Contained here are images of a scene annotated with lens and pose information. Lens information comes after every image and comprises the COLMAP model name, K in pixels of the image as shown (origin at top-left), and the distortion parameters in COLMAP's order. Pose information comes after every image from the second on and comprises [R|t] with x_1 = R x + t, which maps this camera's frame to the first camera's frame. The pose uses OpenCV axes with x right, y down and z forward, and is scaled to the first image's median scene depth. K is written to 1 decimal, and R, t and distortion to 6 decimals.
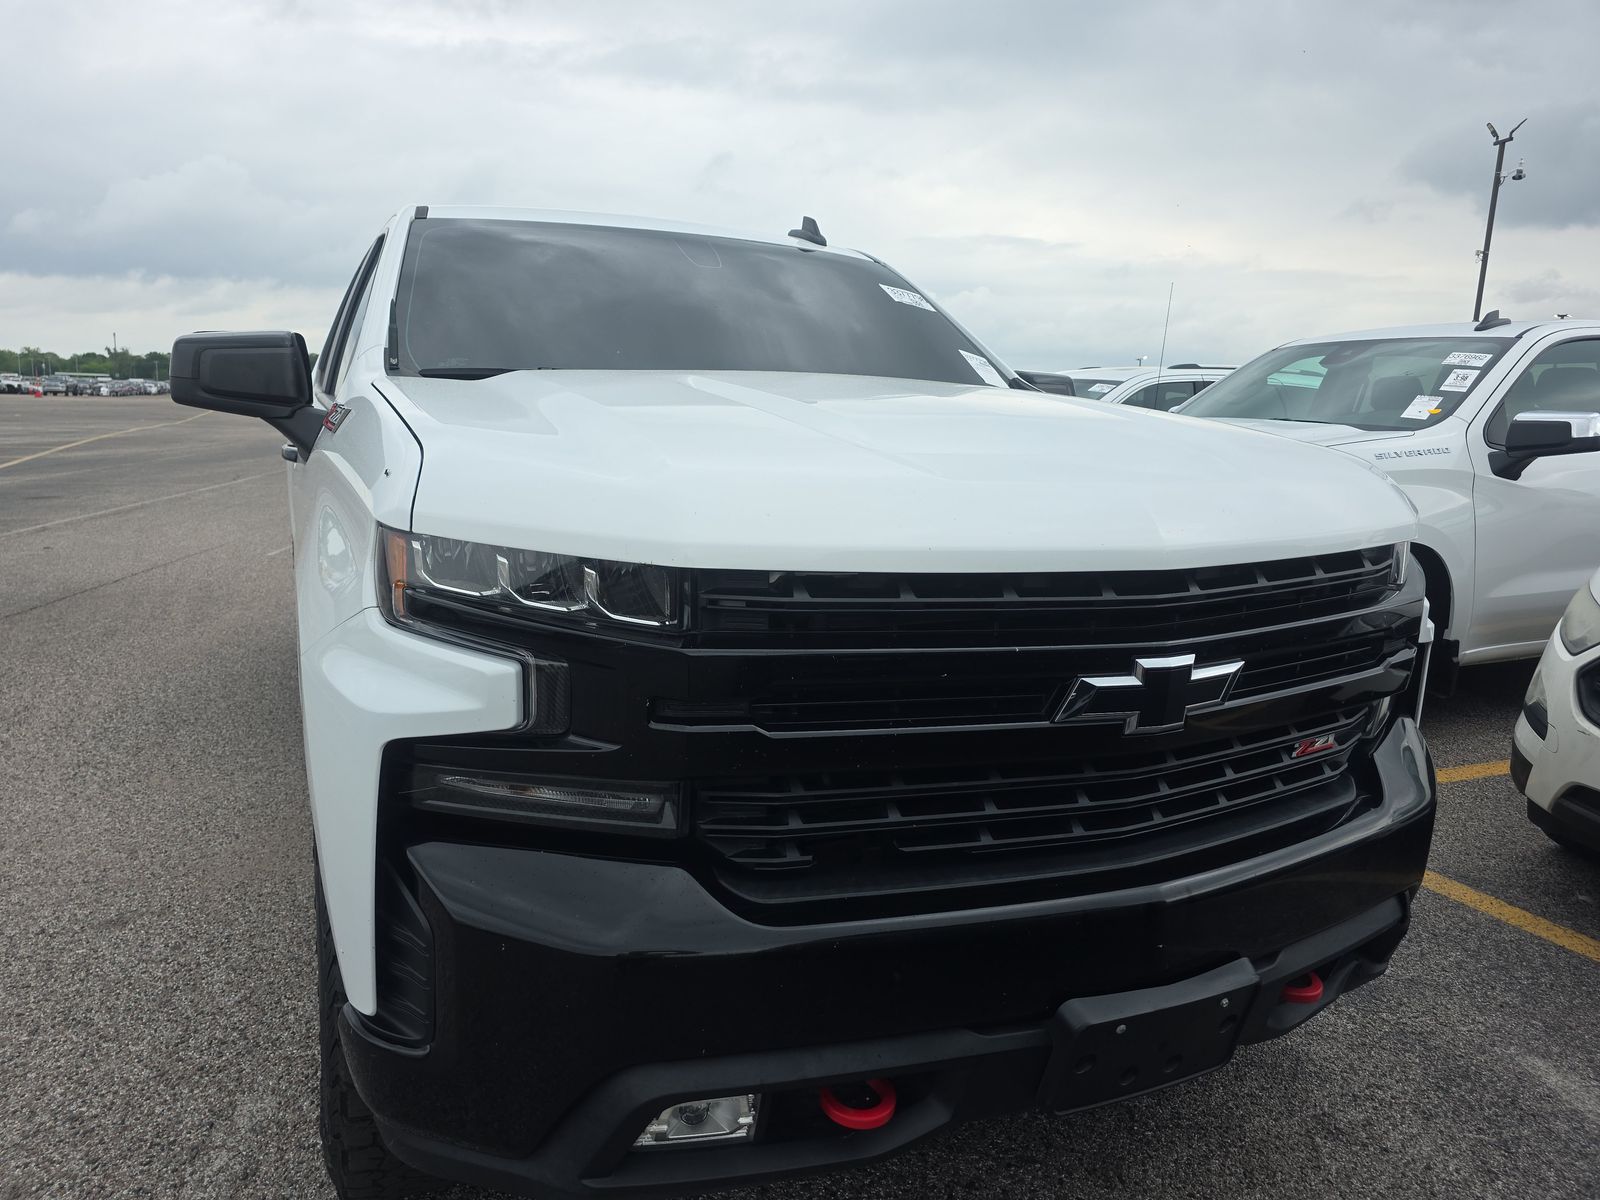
lens RADIAL K [[1076.0, 0, 820.6], [0, 1076.0, 607.5], [0, 0, 1]] dist [0.057013, -0.045140]
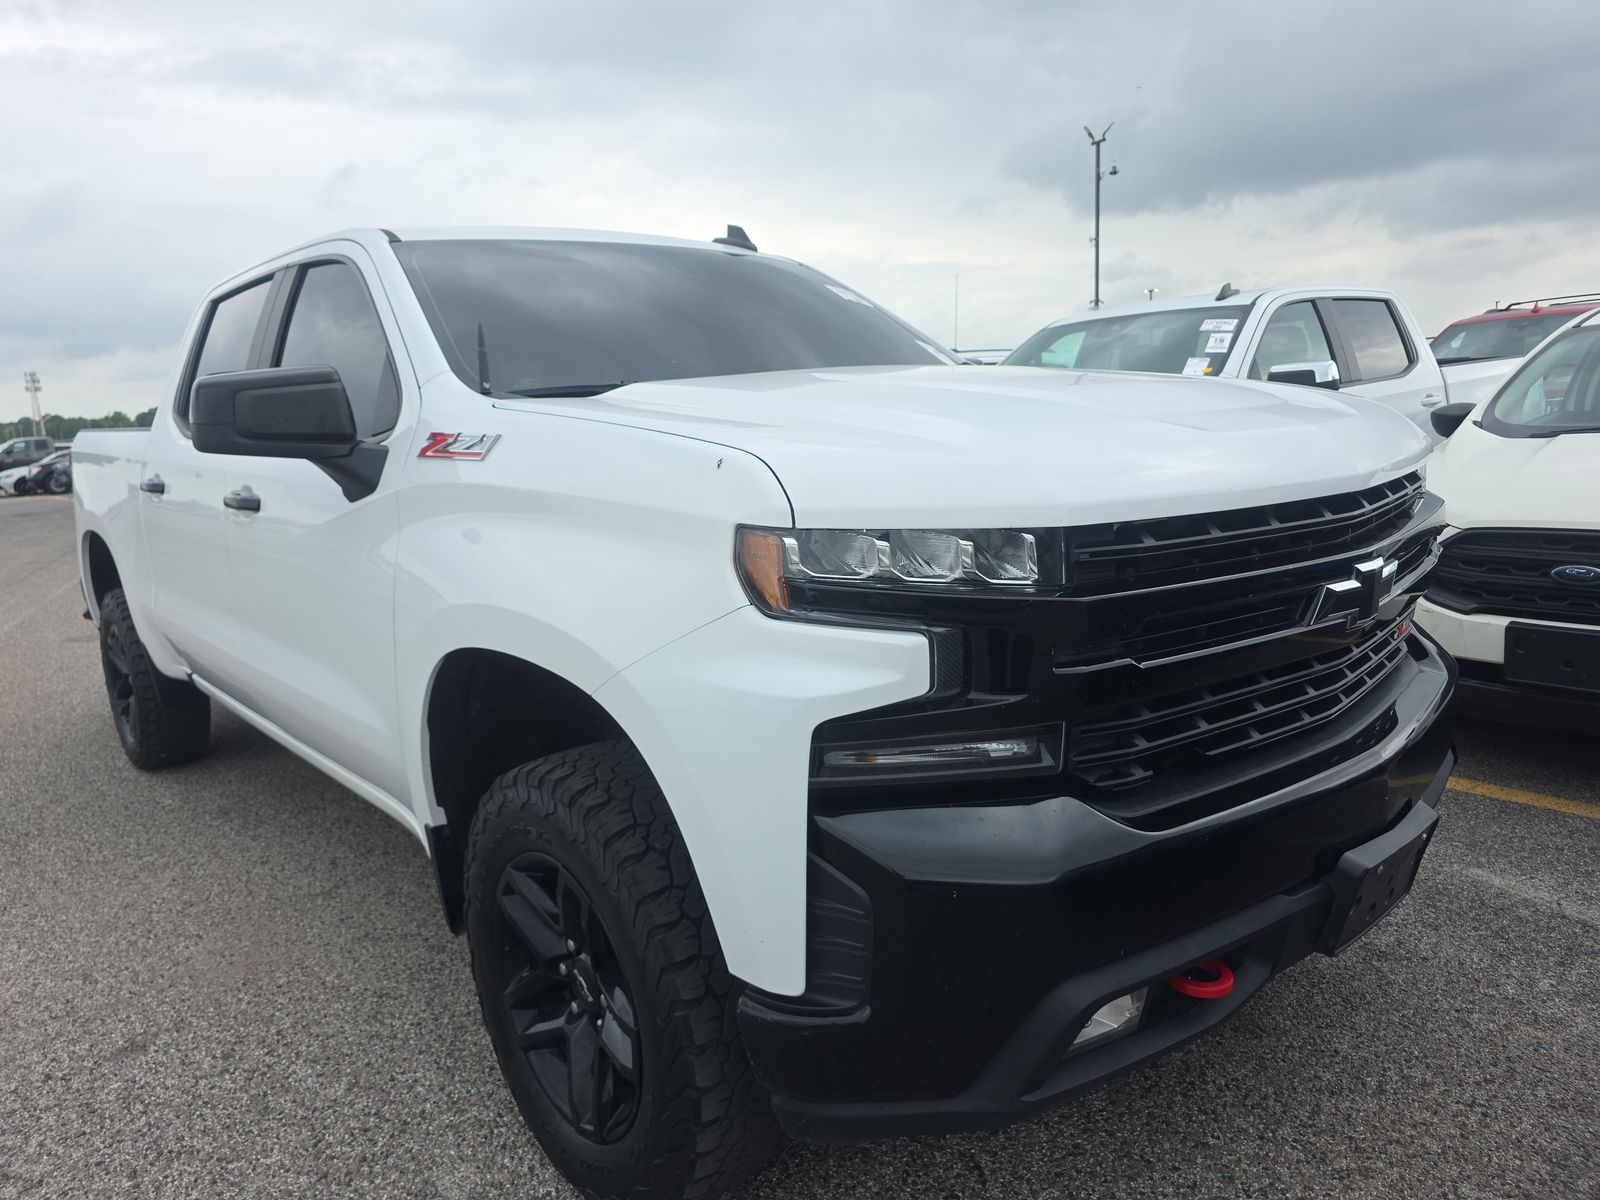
lens RADIAL K [[1088.6, 0, 772.4], [0, 1088.6, 595.2], [0, 0, 1]] dist [0.056152, -0.050775]
pose [[0.954520, -0.130280, 0.268176, -0.302124], [0.135472, 0.990781, -0.000865, -0.003002], [-0.265591, 0.037156, 0.963369, -0.007024]]
